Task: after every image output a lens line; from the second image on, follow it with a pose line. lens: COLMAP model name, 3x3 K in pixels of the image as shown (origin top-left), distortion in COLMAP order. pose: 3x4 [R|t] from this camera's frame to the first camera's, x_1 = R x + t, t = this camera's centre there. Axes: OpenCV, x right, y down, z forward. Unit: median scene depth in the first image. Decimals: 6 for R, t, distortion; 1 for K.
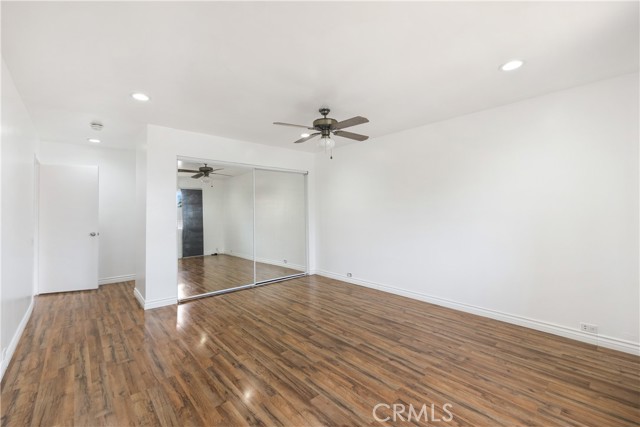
lens RADIAL K [[267.8, 0, 316.5], [0, 267.8, 213.0], [0, 0, 1]] dist [-0.001528, -0.001845]
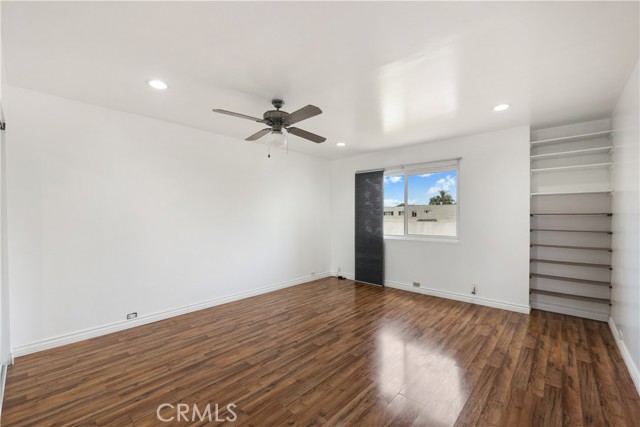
lens RADIAL K [[267.8, 0, 315.9], [0, 267.8, 217.6], [0, 0, 1]] dist [-0.001528, -0.001845]
pose [[-0.087706, 0.000842, 0.996146, -0.926518], [0.006577, 0.999978, -0.000266, -0.002364], [-0.996125, 0.006528, -0.087709, 1.015362]]
